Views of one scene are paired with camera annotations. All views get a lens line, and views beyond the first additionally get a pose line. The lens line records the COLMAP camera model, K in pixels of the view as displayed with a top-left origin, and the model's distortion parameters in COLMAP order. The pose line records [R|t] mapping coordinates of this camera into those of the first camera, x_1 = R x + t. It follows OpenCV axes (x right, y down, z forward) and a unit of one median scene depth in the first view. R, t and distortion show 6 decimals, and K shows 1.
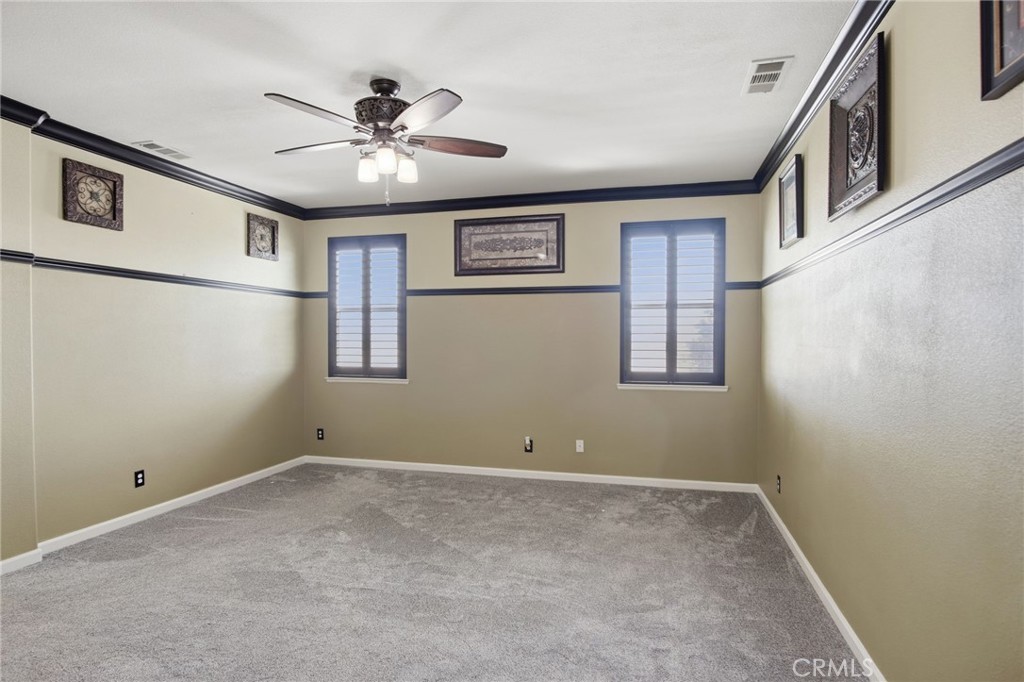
lens RADIAL K [[563.0, 0, 512.0], [0, 563.0, 349.1], [0, 0, 1]] dist [-0.000798, 0.000209]
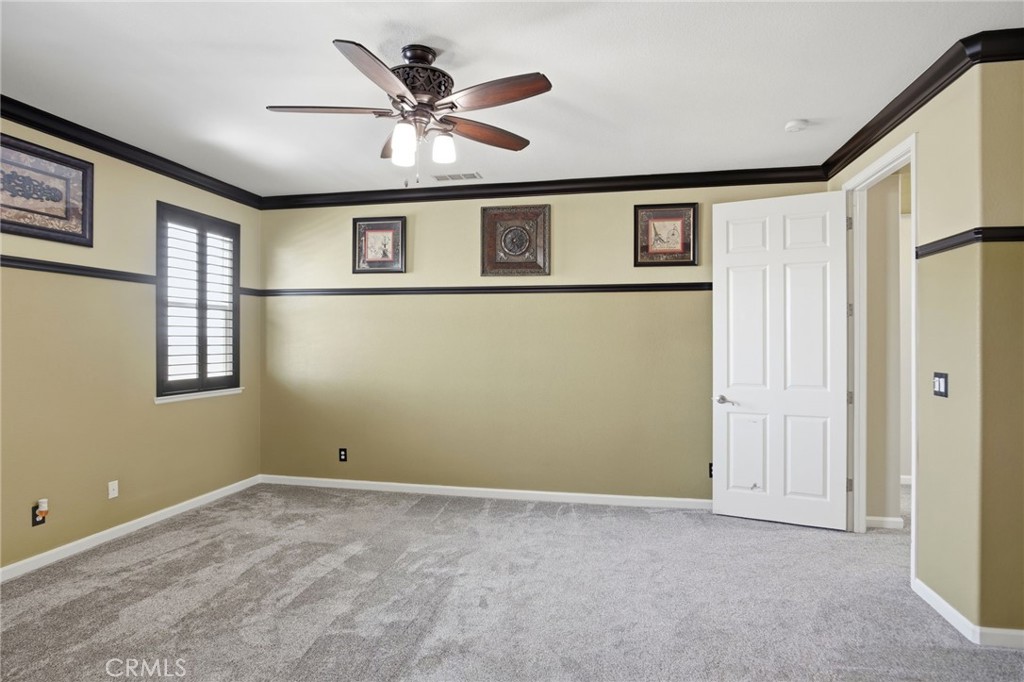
lens RADIAL K [[551.5, 0, 514.5], [0, 551.5, 340.8], [0, 0, 1]] dist [-0.024303, 0.000912]
pose [[-0.058655, 0.004954, 0.998266, -0.635459], [0.029189, 0.999569, -0.003245, -0.002378], [-0.997851, 0.028948, -0.058774, 0.539503]]
